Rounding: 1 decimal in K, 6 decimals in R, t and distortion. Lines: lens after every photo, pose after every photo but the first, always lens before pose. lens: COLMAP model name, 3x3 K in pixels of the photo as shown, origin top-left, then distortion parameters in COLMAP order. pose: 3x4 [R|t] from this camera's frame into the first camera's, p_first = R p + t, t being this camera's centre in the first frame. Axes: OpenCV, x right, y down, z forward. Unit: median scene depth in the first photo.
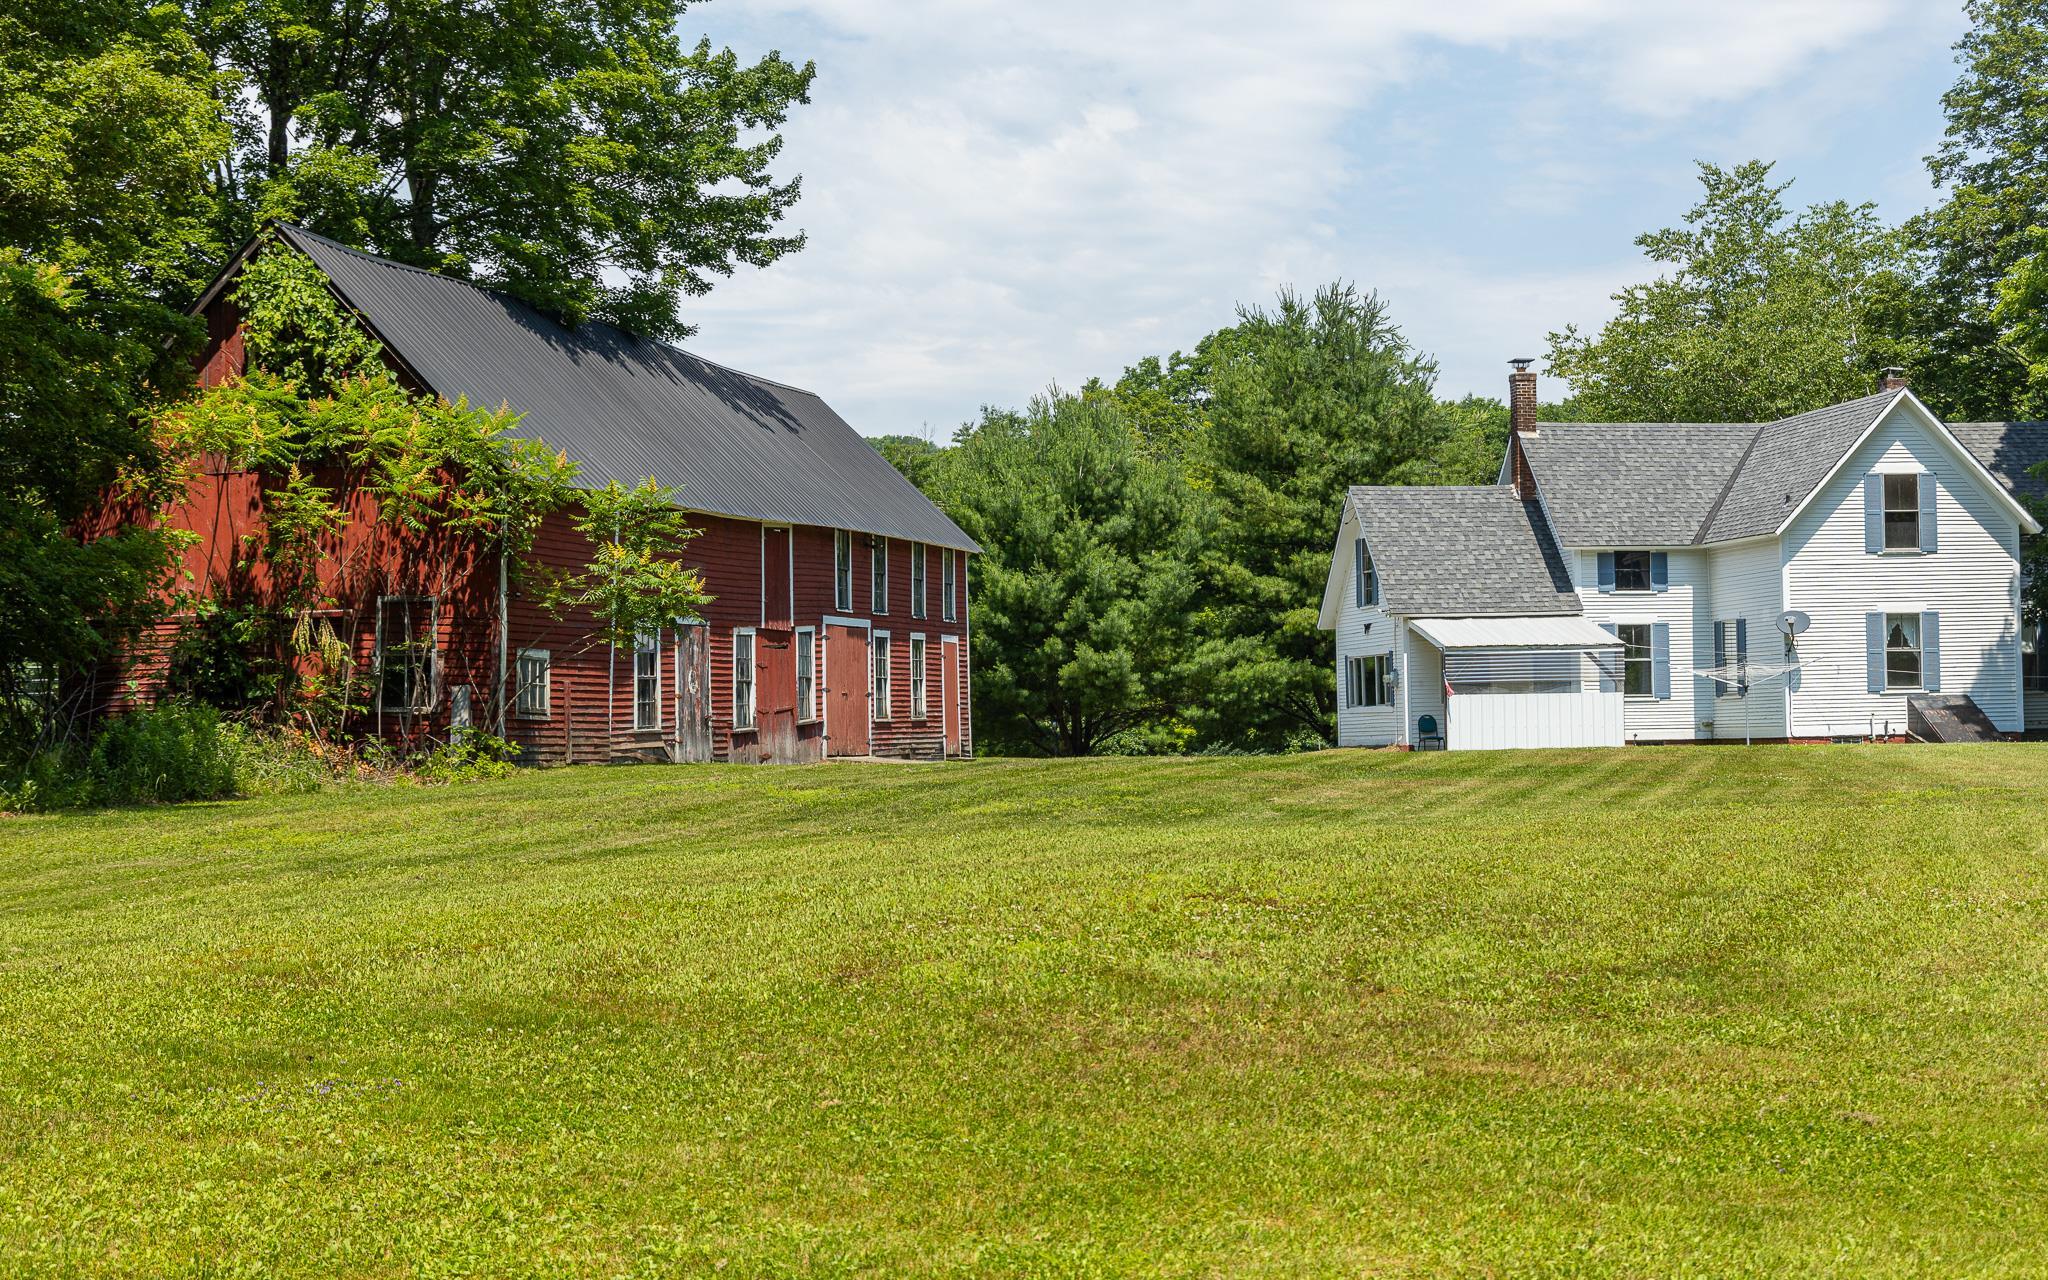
lens RADIAL K [[3088.9, 0, 1024.0], [0, 3088.9, 640.0], [0, 0, 1]] dist [-0.009677, -0.042604]
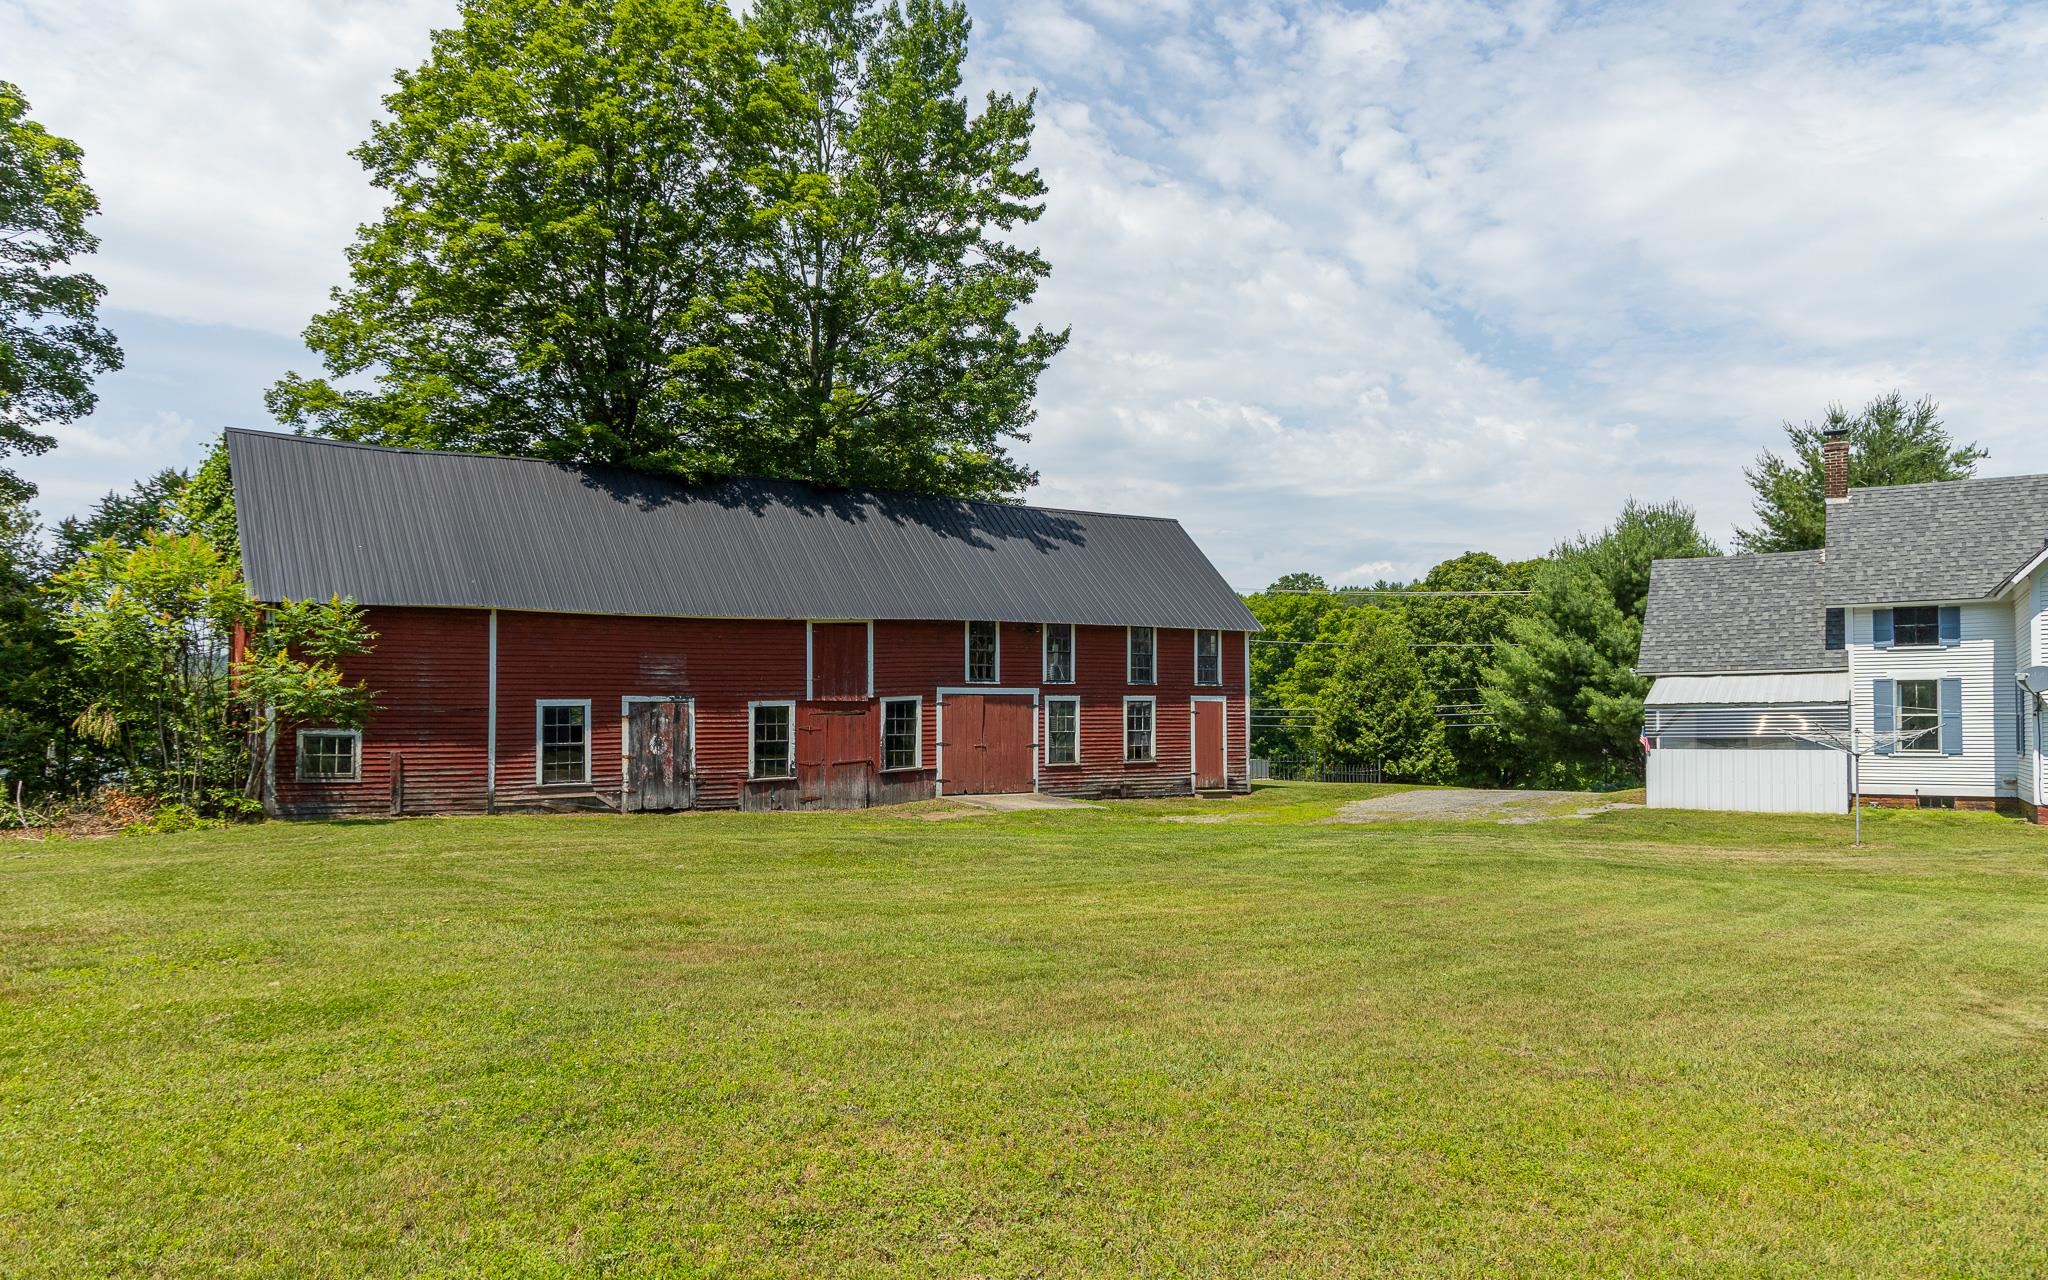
lens RADIAL K [[1397.9, 0, 1020.1], [0, 1397.9, 681.0], [0, 0, 1]] dist [0.028954, 0.000874]
pose [[0.747194, -0.008961, -0.664546, 0.298896], [0.013005, 0.999915, 0.001140, -0.009342], [0.664479, -0.009494, 0.747247, 0.484530]]
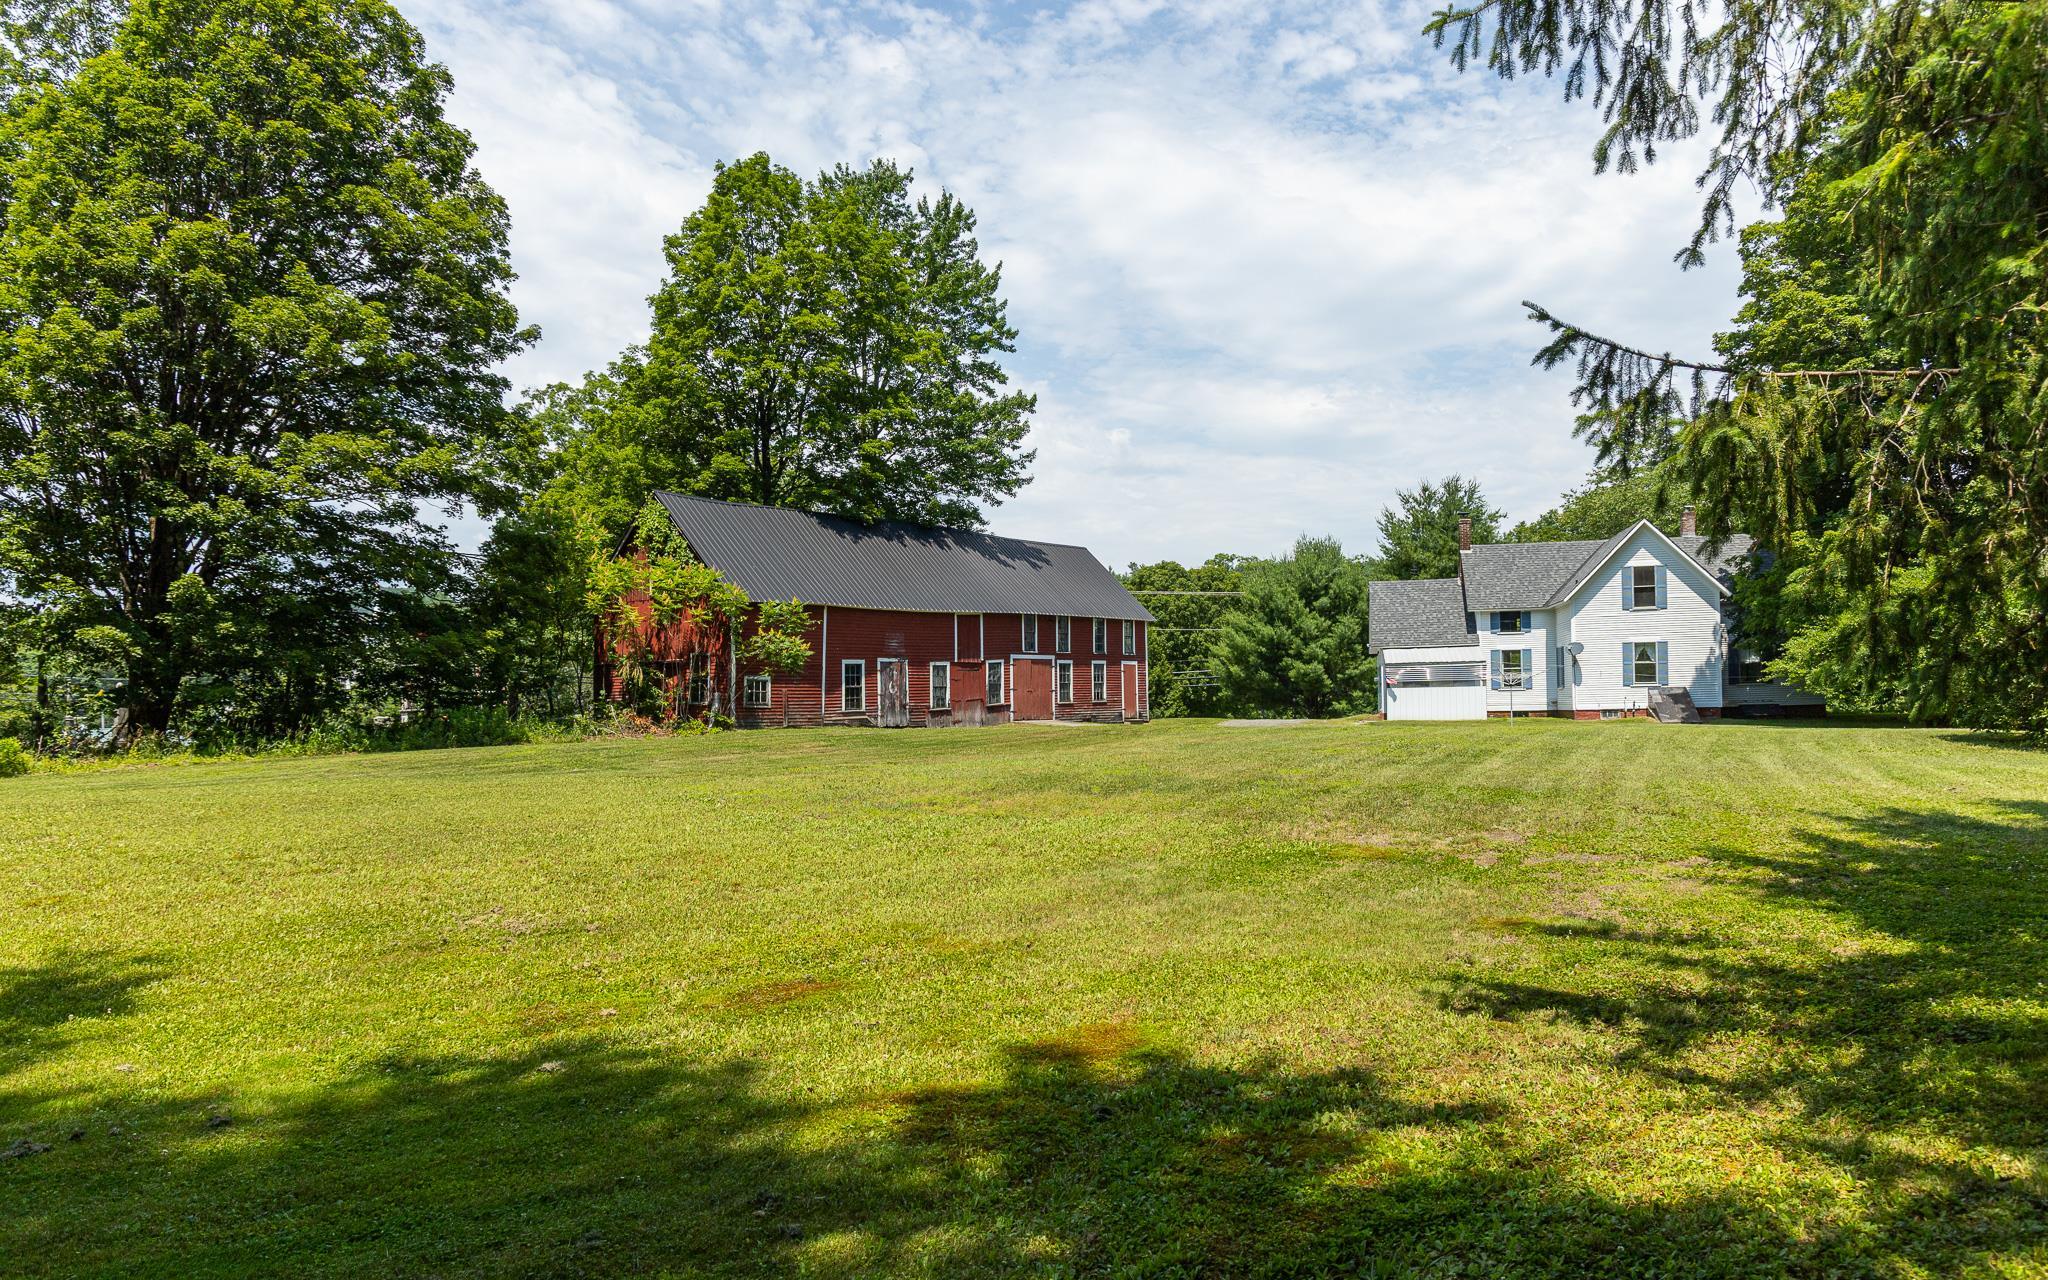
lens RADIAL K [[1397.9, 0, 1020.1], [0, 1397.9, 681.0], [0, 0, 1]] dist [0.028954, 0.000874]
pose [[0.922741, -0.005420, -0.385383, 0.263477], [0.013621, 0.999735, 0.018551, -0.006389], [0.385180, -0.022367, 0.922570, 0.090357]]
